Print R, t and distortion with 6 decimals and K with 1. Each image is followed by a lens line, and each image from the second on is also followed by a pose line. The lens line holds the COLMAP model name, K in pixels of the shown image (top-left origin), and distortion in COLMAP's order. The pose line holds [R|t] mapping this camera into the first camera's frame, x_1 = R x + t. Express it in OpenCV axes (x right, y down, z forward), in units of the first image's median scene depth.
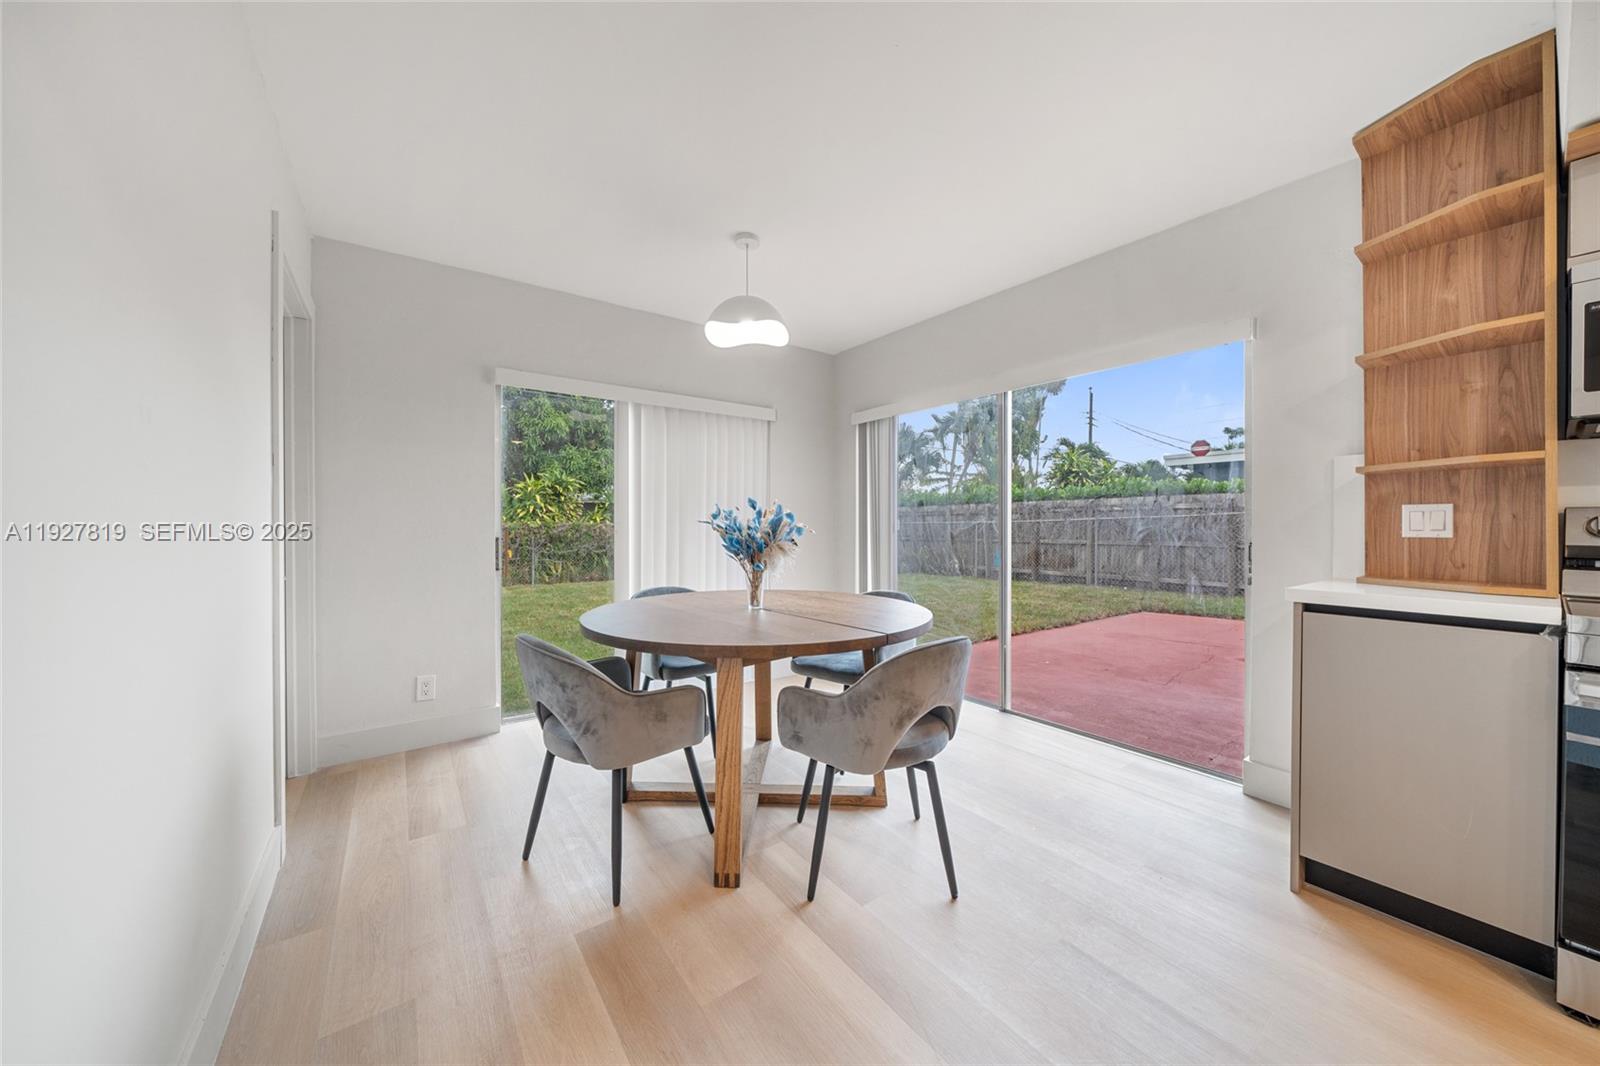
lens RADIAL K [[551.2, 0, 800.7], [0, 551.2, 526.1], [0, 0, 1]] dist [0.000222, 0.000016]
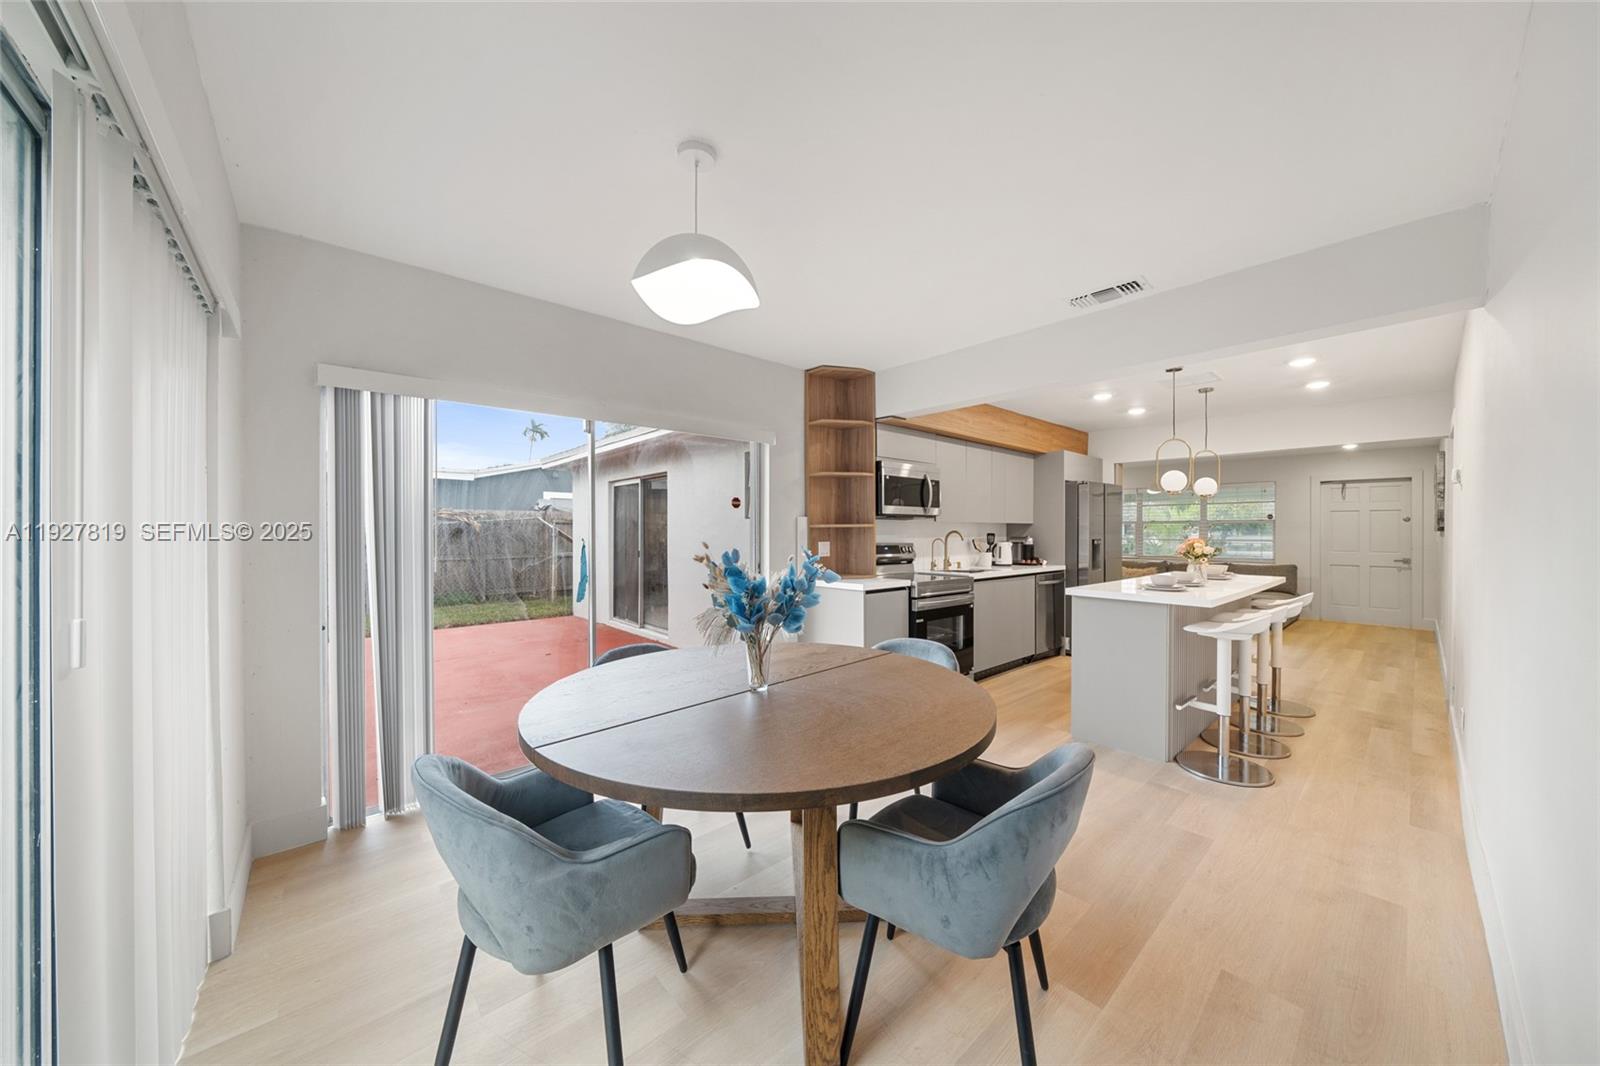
lens RADIAL K [[544.0, 0, 800.0], [0, 544.0, 533.0], [0, 0, 1]] dist [0.000190, -0.000002]
pose [[-0.088466, 0.001614, 0.996078, -1.099920], [0.004766, 0.999988, -0.001198, -0.077477], [-0.996068, 0.004641, -0.088473, 1.345894]]
